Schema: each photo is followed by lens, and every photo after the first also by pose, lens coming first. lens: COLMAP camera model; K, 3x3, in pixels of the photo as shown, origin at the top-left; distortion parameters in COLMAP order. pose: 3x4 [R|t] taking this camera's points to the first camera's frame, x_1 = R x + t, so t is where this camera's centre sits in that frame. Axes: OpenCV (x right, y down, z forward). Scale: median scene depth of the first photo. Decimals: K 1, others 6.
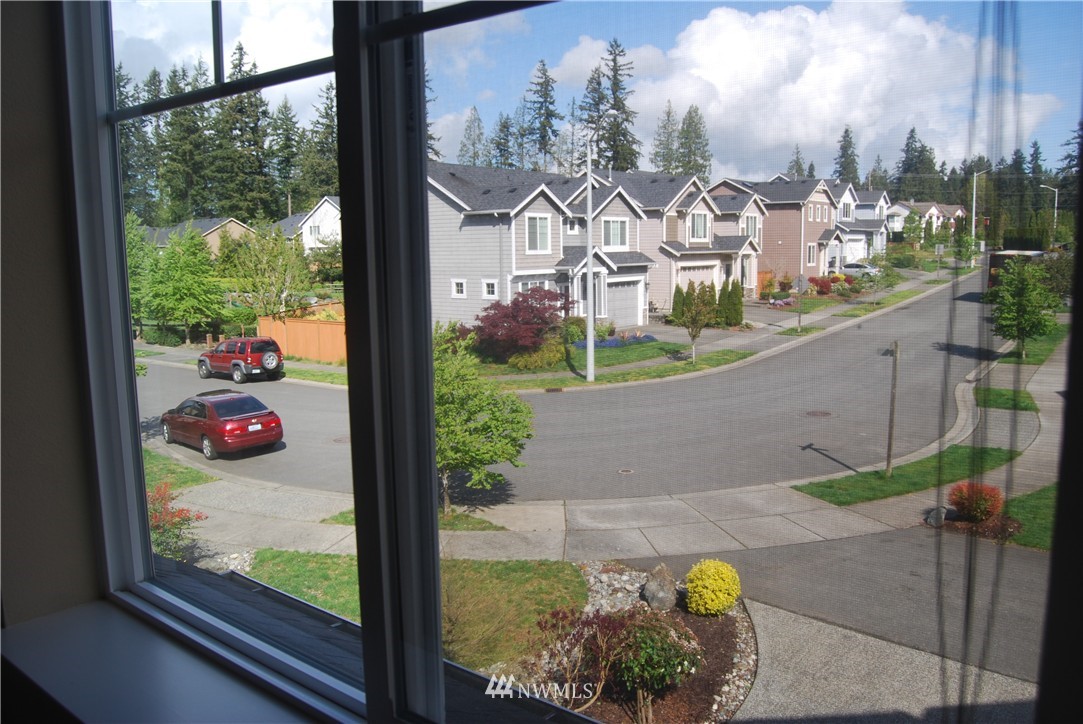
lens RADIAL K [[836.2, 0, 553.0], [0, 836.2, 364.5], [0, 0, 1]] dist [-0.038533, 0.008341]
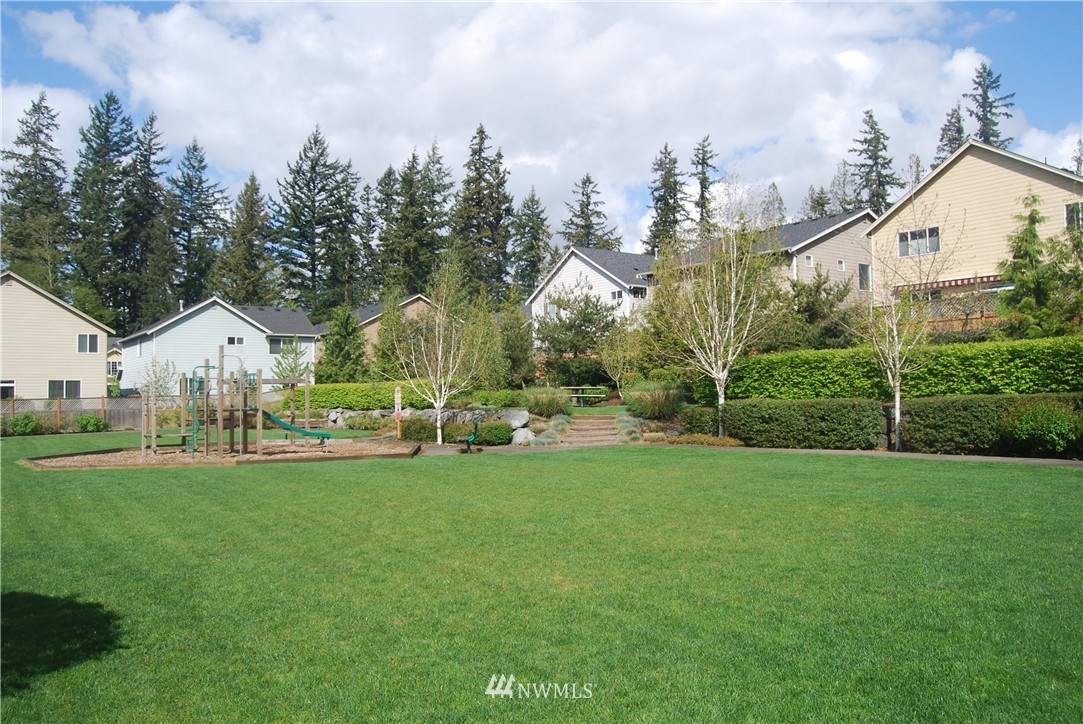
lens RADIAL K [[836.2, 0, 546.5], [0, 836.2, 355.6], [0, 0, 1]] dist [-0.038533, 0.008341]
pose [[0.953837, -0.019858, -0.299667, -0.069311], [-0.035389, 0.983428, -0.177811, -0.015919], [0.298232, 0.180207, 0.937328, 0.274165]]
